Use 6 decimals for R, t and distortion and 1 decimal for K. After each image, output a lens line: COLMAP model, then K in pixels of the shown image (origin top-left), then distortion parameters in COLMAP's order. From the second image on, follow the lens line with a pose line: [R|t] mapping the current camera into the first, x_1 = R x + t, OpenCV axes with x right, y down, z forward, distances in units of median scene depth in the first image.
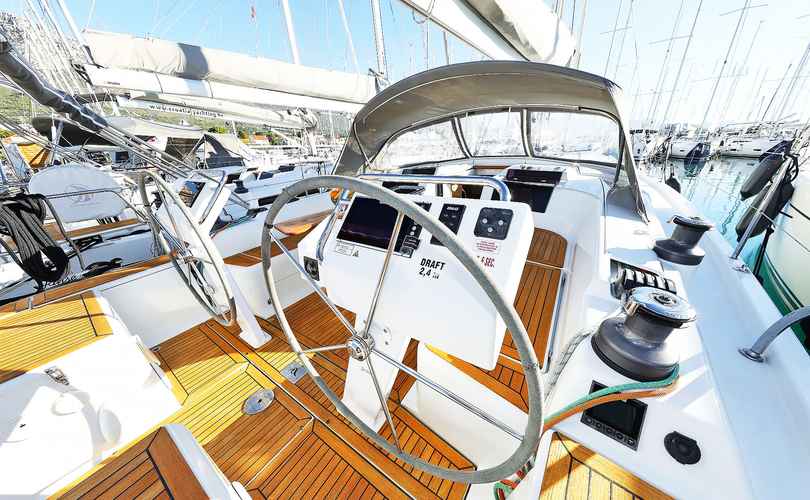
lens RADIAL K [[259.4, 0, 405.0], [0, 259.4, 250.0], [0, 0, 1]] dist [0.000013, 0.000002]
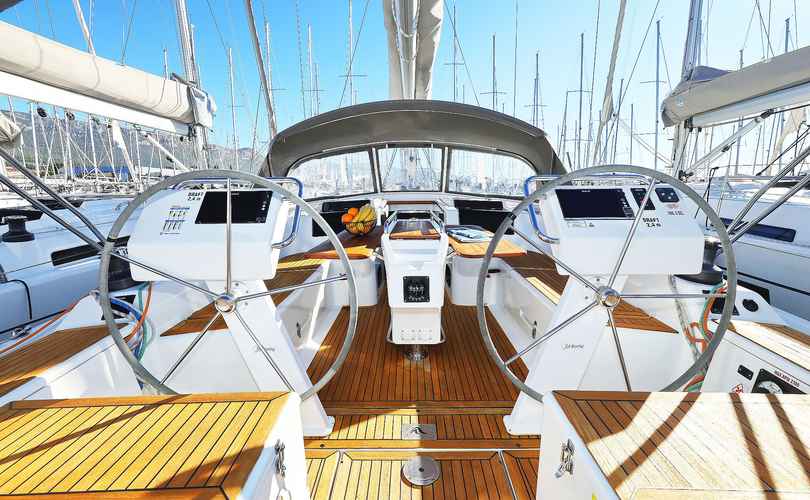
lens RADIAL K [[349.3, 0, 405.0], [0, 349.3, 250.0], [0, 0, 1]] dist [0.004631, -0.000064]
pose [[0.843986, -0.061258, 0.532855, -0.397767], [0.167617, 0.973823, -0.153536, 0.045935], [-0.509501, 0.218897, 0.832161, 0.000444]]
